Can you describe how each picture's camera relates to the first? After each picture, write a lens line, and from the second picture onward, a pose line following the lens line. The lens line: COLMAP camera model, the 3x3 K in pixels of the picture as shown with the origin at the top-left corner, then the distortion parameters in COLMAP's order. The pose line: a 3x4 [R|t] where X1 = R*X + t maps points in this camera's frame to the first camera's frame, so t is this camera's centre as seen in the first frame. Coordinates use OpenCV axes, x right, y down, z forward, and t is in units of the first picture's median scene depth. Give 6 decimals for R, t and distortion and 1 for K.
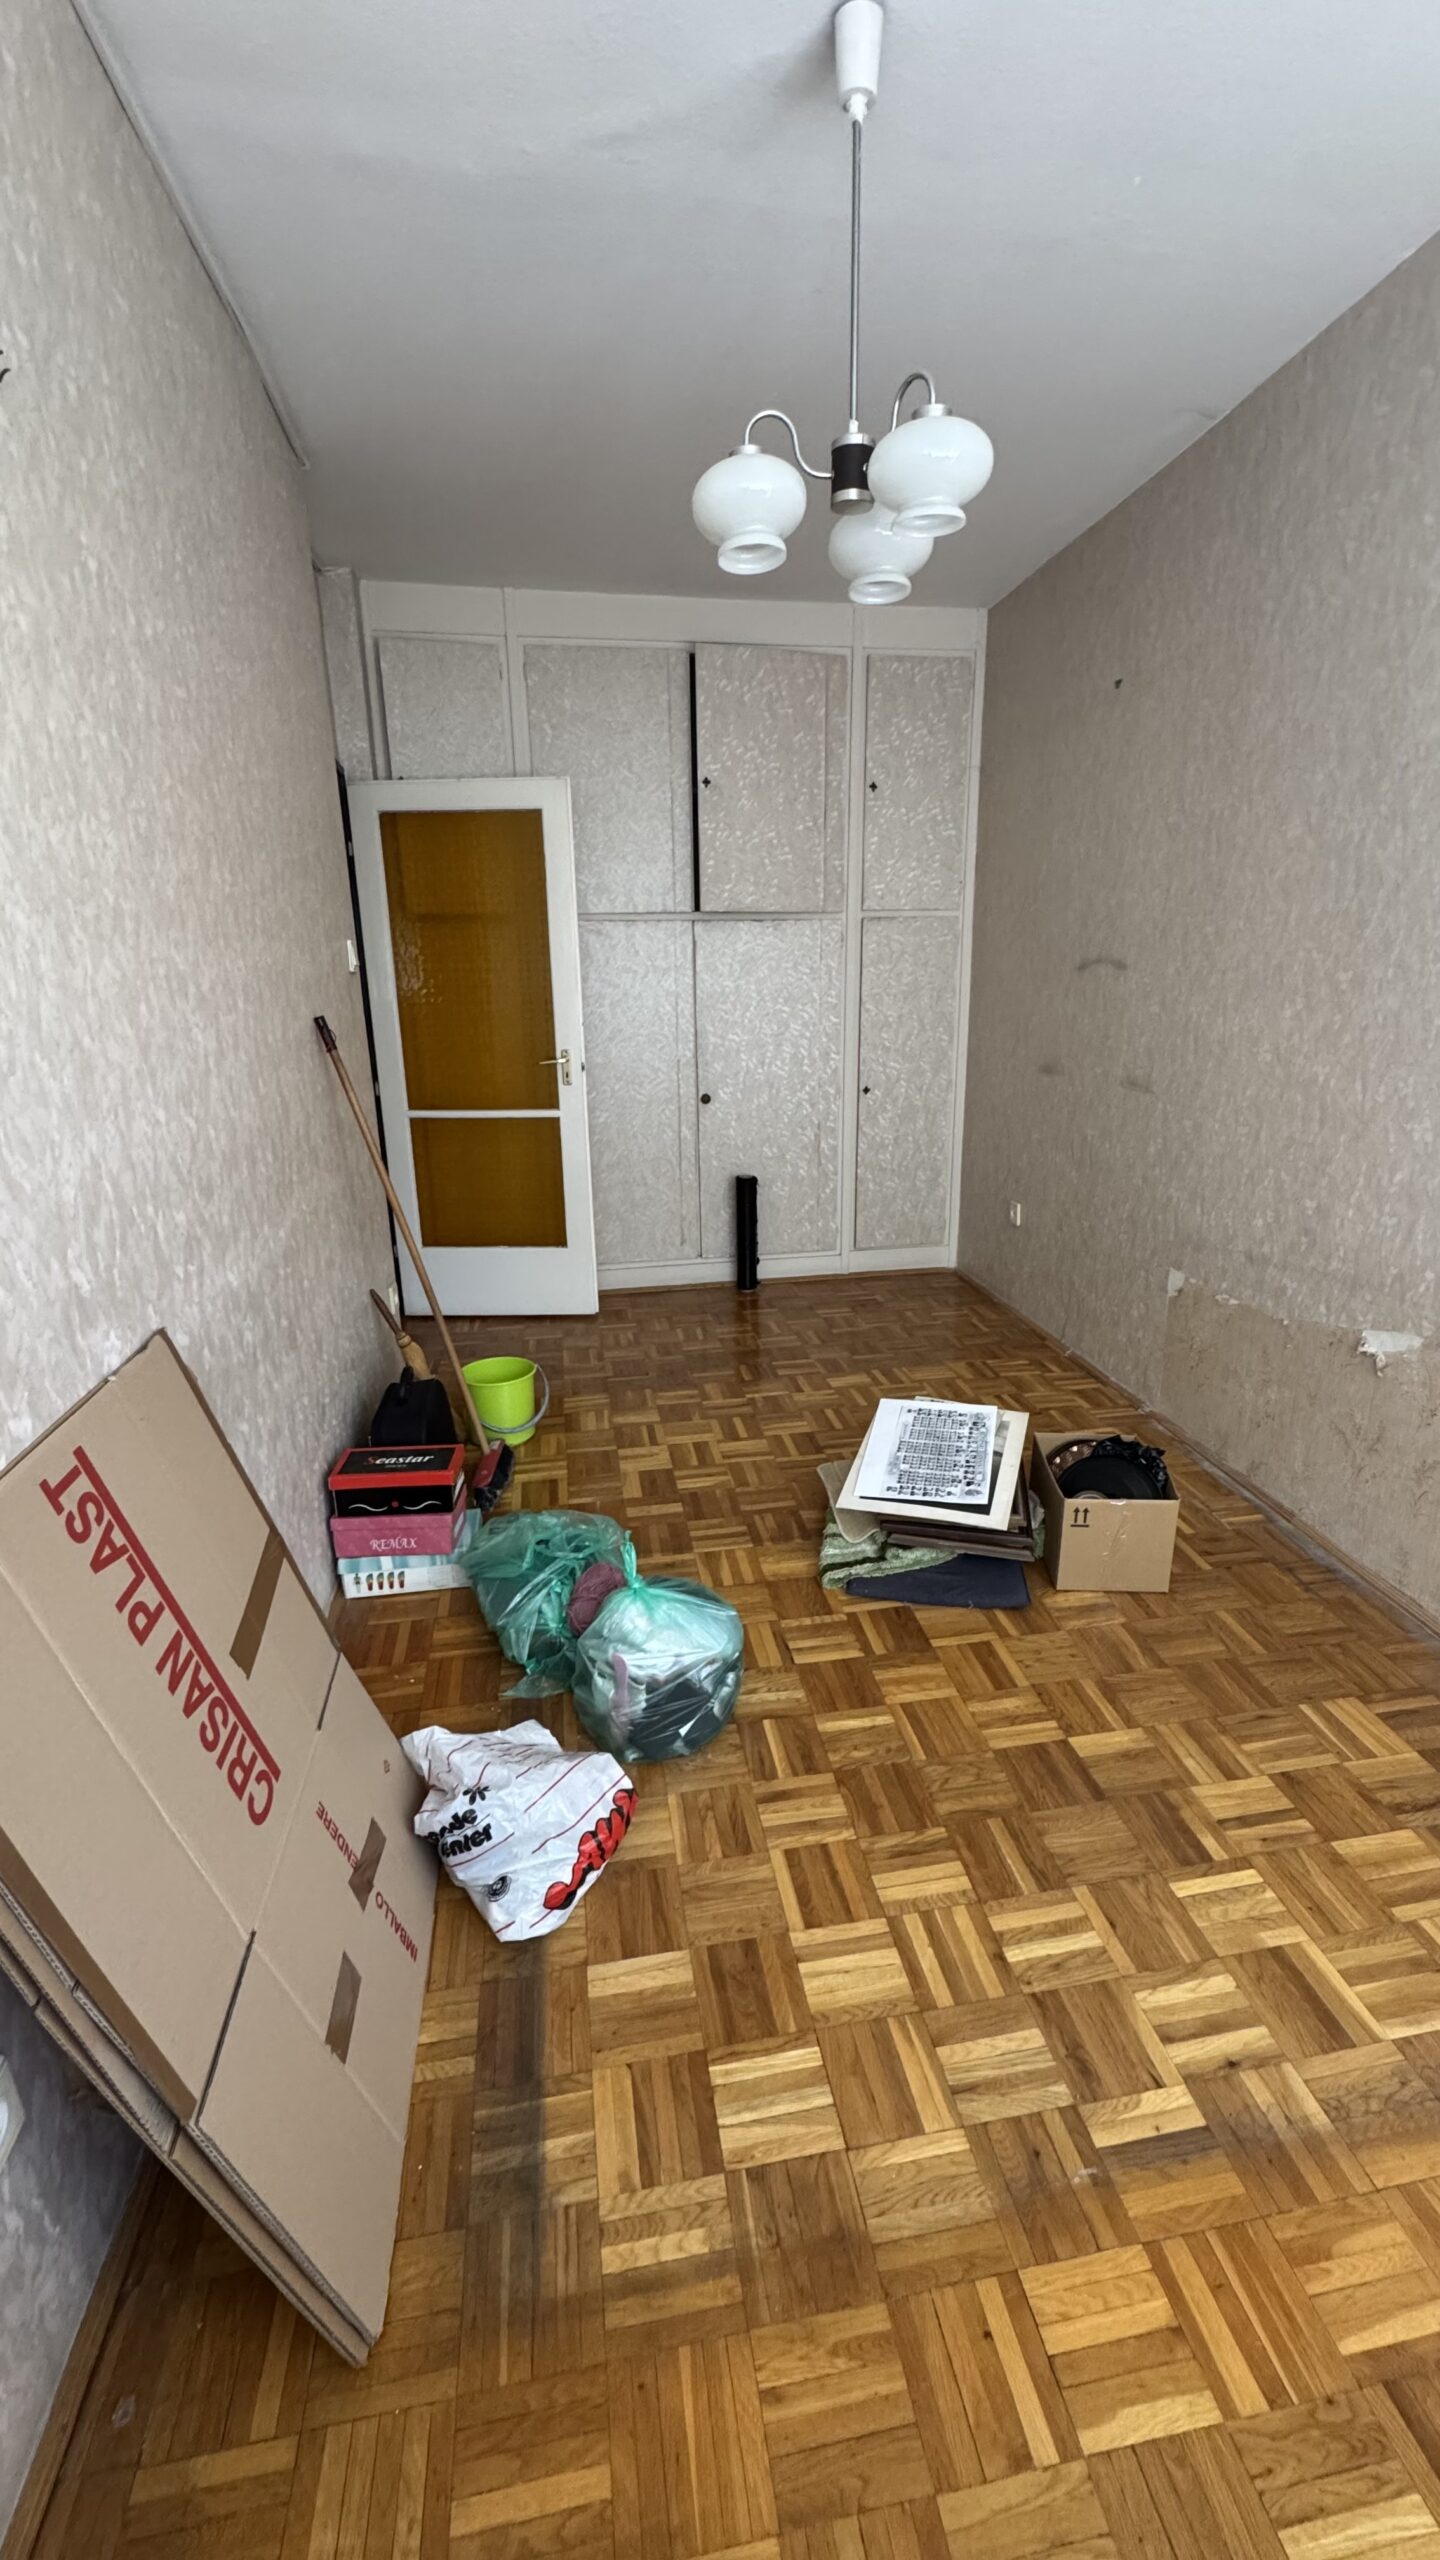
lens RADIAL K [[1027.8, 0, 723.7], [0, 1027.8, 1275.2], [0, 0, 1]] dist [-0.003083, 0.000484]
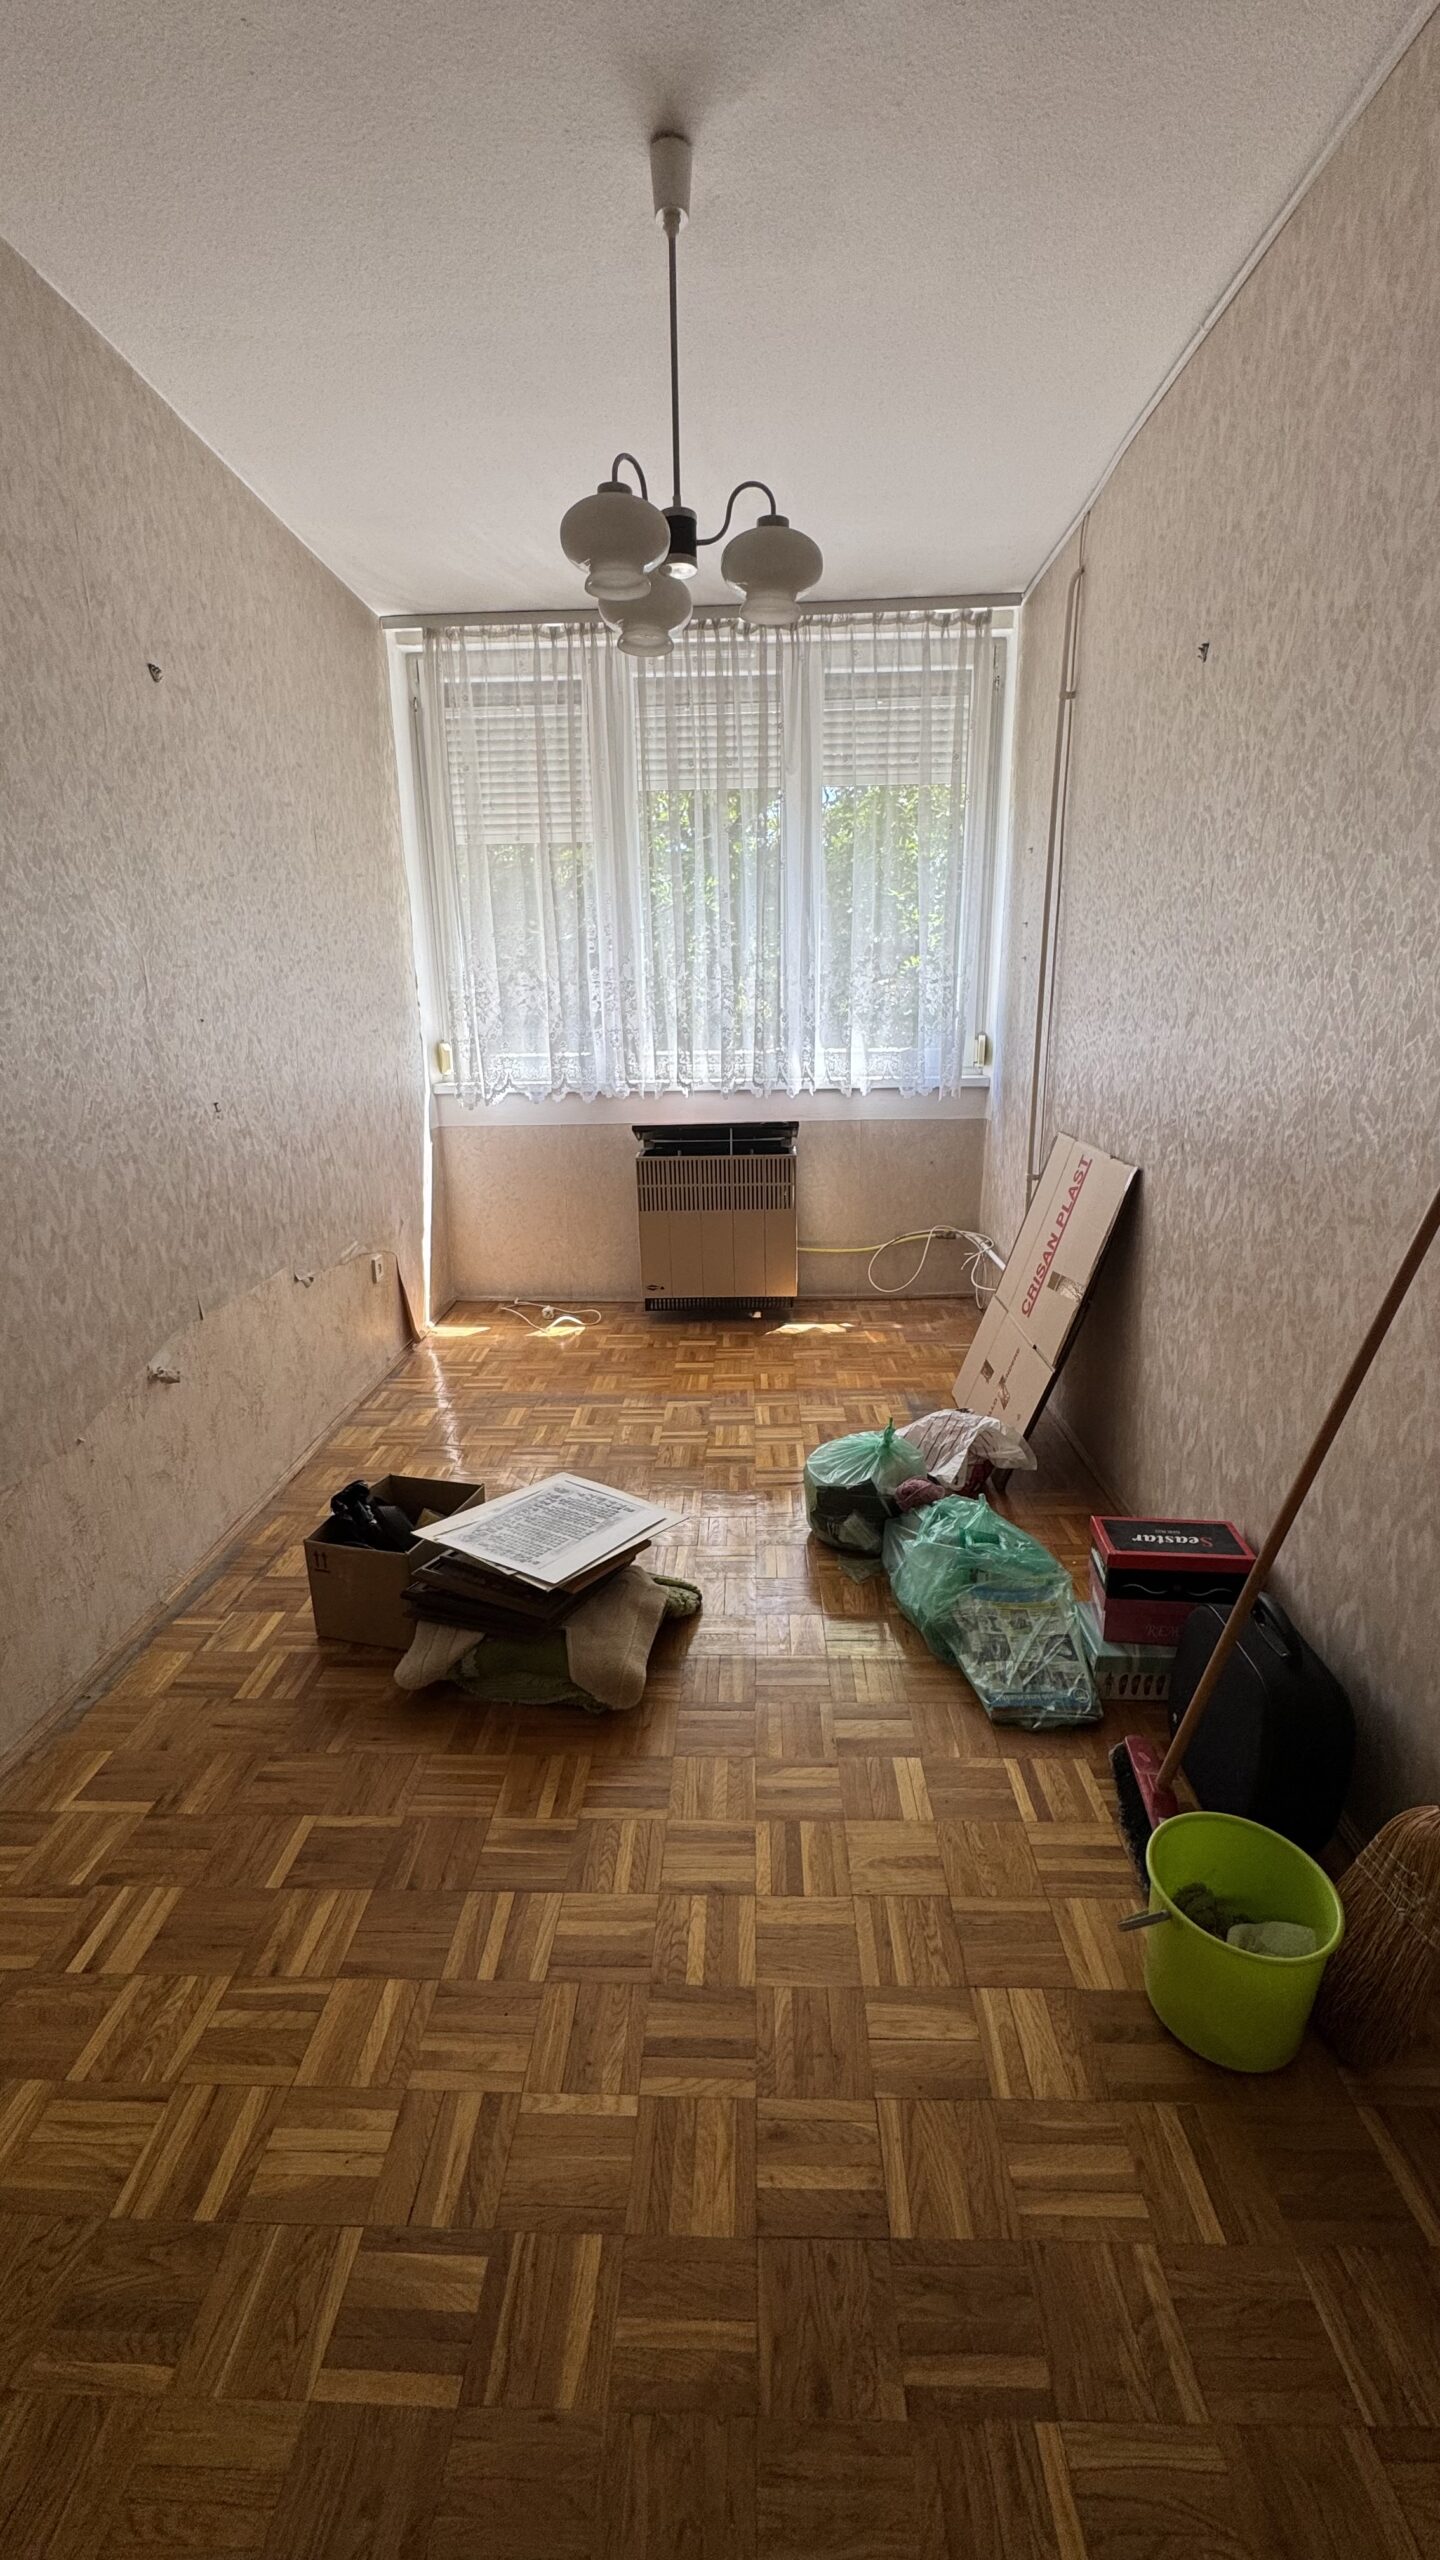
lens RADIAL K [[1027.8, 0, 715.9], [0, 1027.8, 1284.1], [0, 0, 1]] dist [-0.003083, 0.000484]
pose [[-0.979878, -0.039509, 0.195646, -0.167792], [0.073757, 0.839156, 0.538867, -0.829454], [-0.185468, 0.542455, -0.819356, 2.757665]]
